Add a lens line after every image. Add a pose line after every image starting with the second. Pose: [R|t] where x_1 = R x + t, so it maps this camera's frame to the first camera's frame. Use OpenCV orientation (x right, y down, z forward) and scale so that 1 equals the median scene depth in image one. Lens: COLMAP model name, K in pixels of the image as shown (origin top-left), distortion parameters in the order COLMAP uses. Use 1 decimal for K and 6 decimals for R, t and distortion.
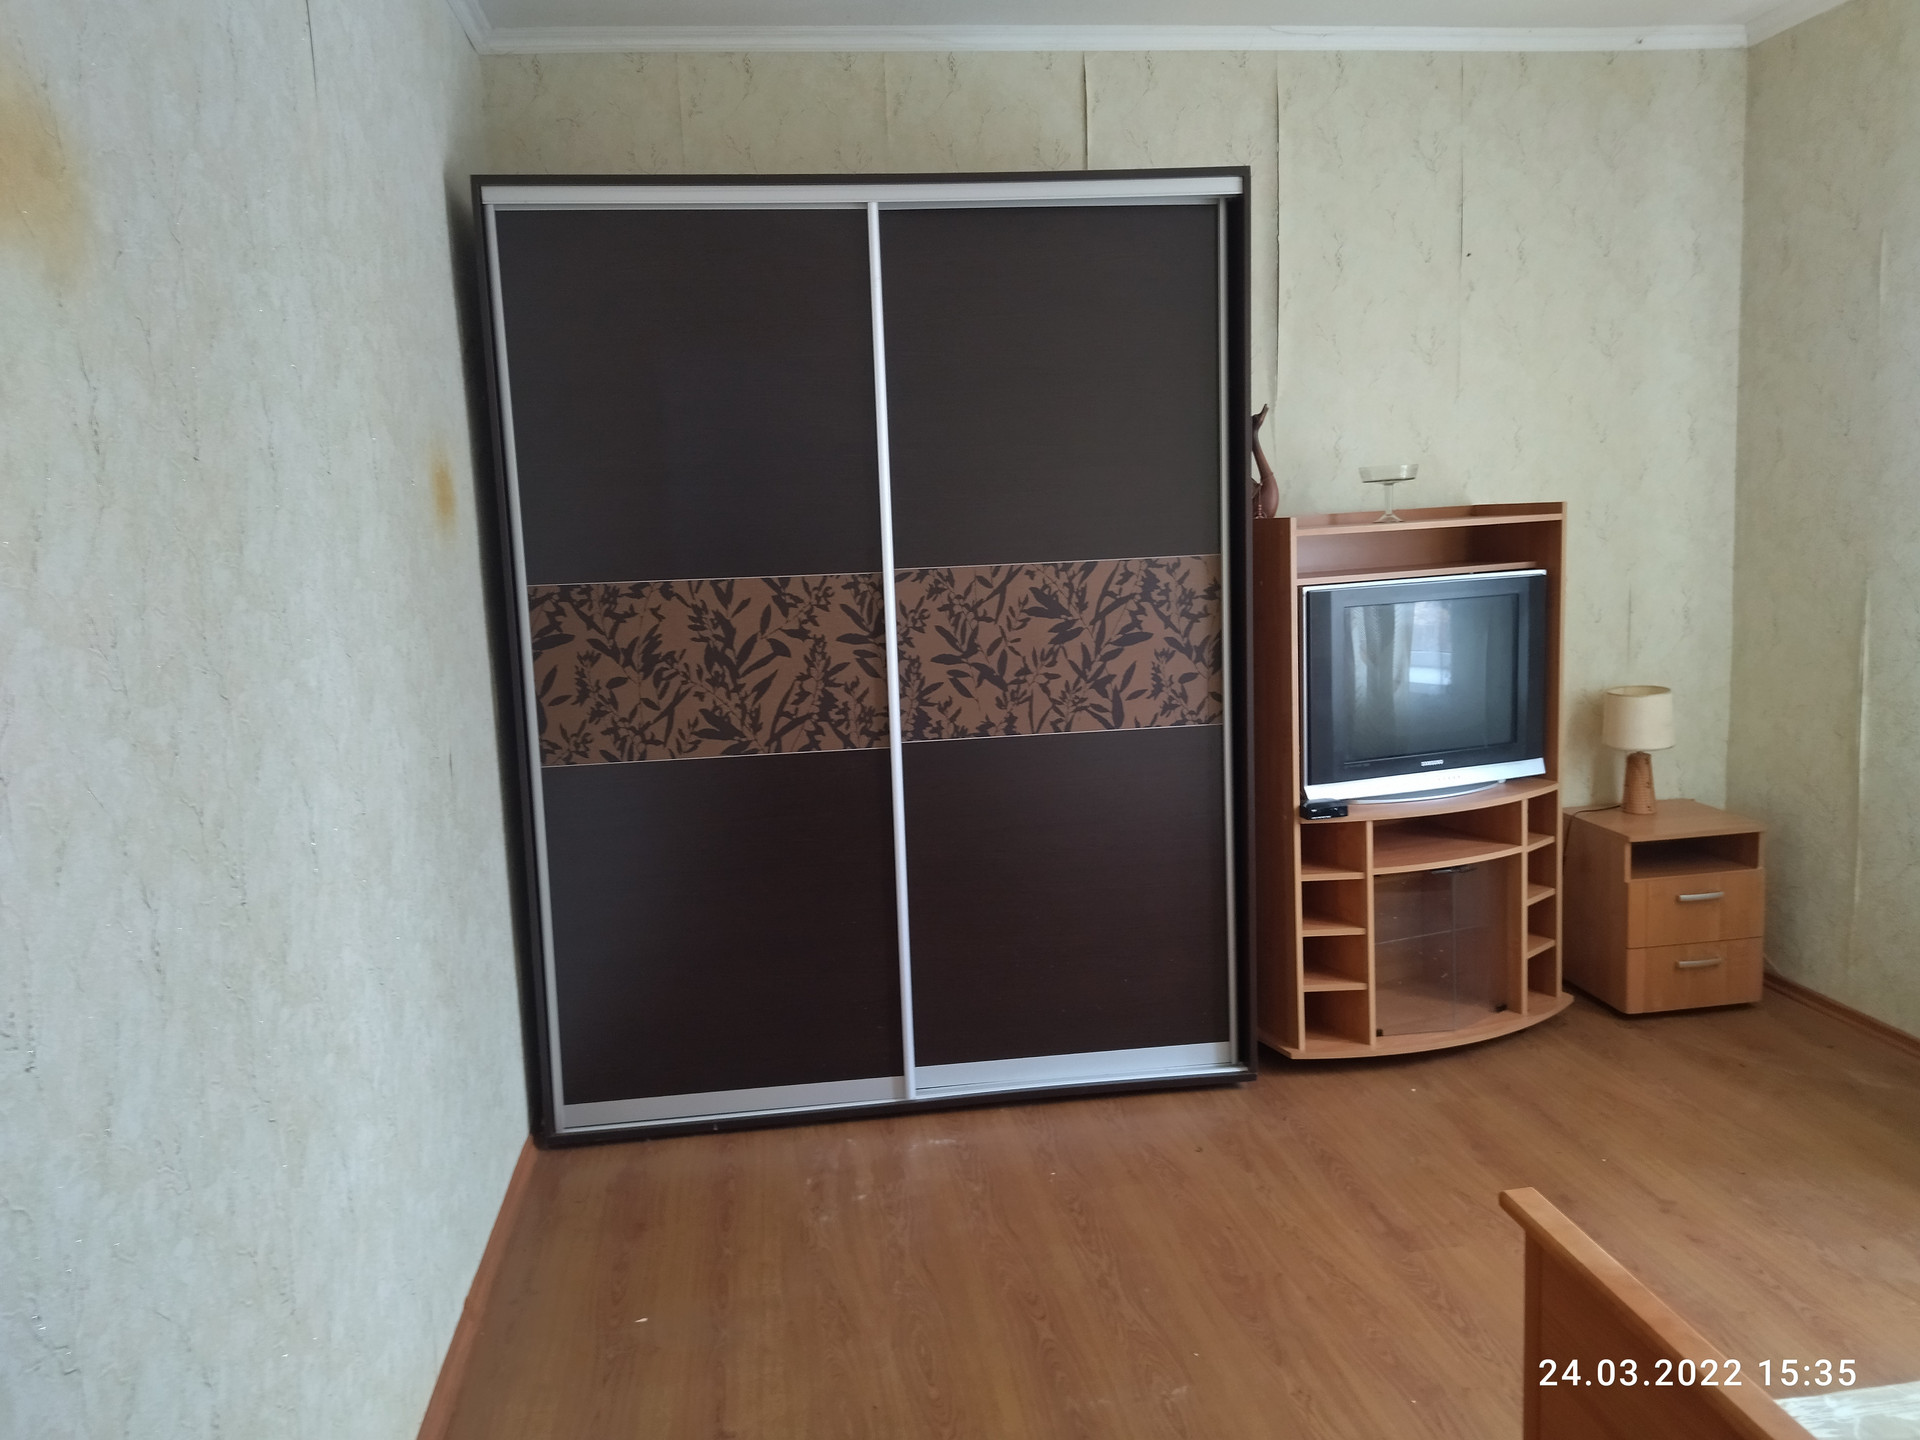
lens RADIAL K [[1452.4, 0, 966.8], [0, 1452.4, 717.8], [0, 0, 1]] dist [0.087983, -0.111405]
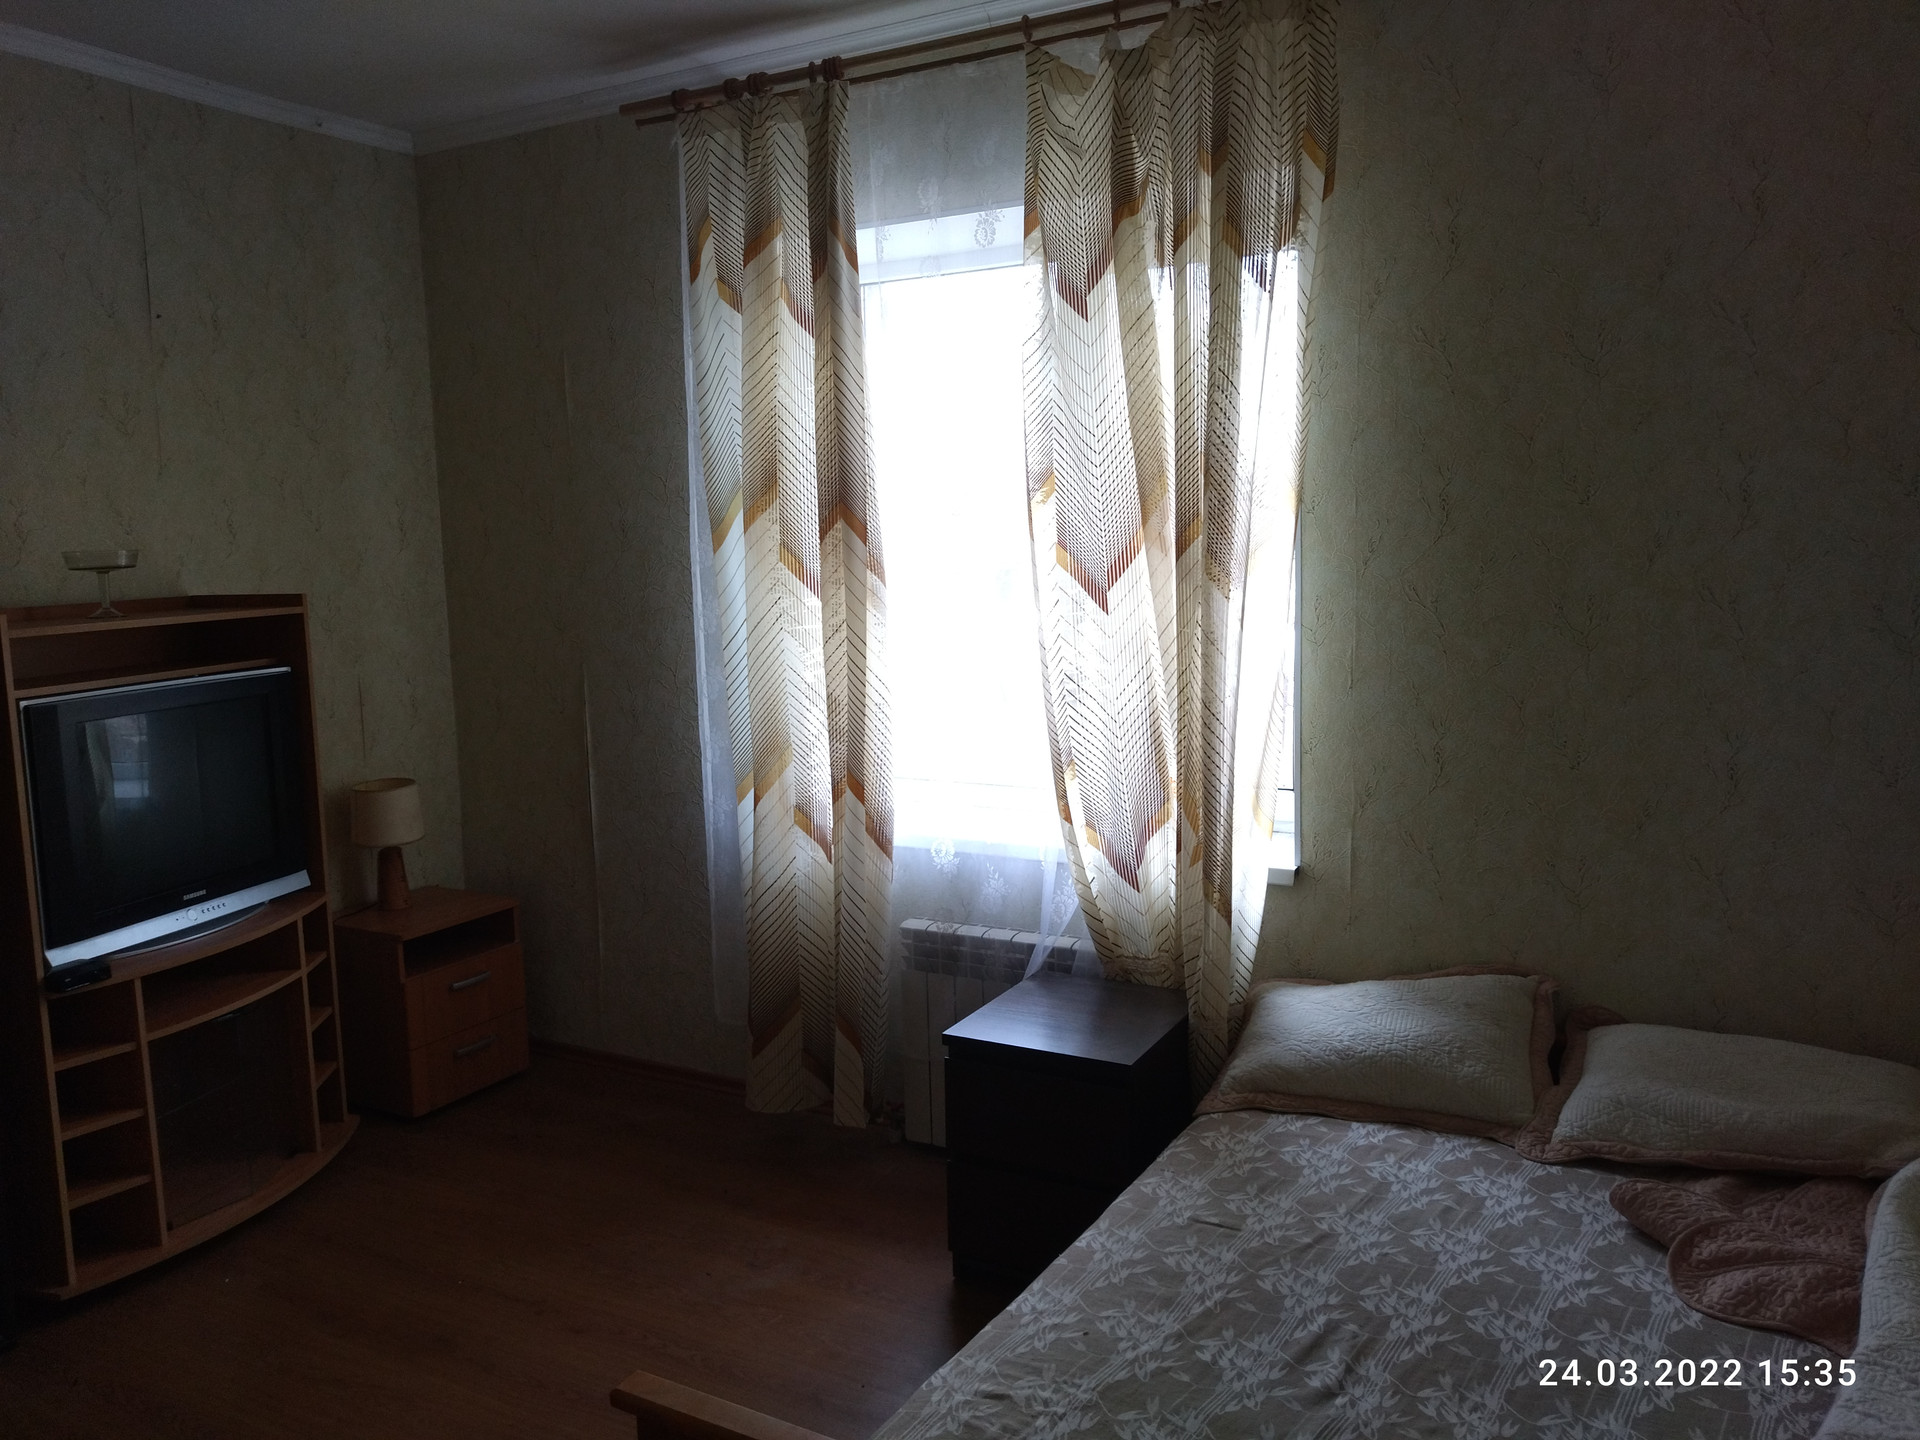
lens RADIAL K [[1464.1, 0, 957.4], [0, 1464.1, 722.4], [0, 0, 1]] dist [0.025919, -0.004808]
pose [[0.629610, -0.072858, 0.773488, -0.059703], [0.113010, 0.993593, 0.001602, -0.019334], [-0.768648, 0.086403, 0.633809, 0.091255]]
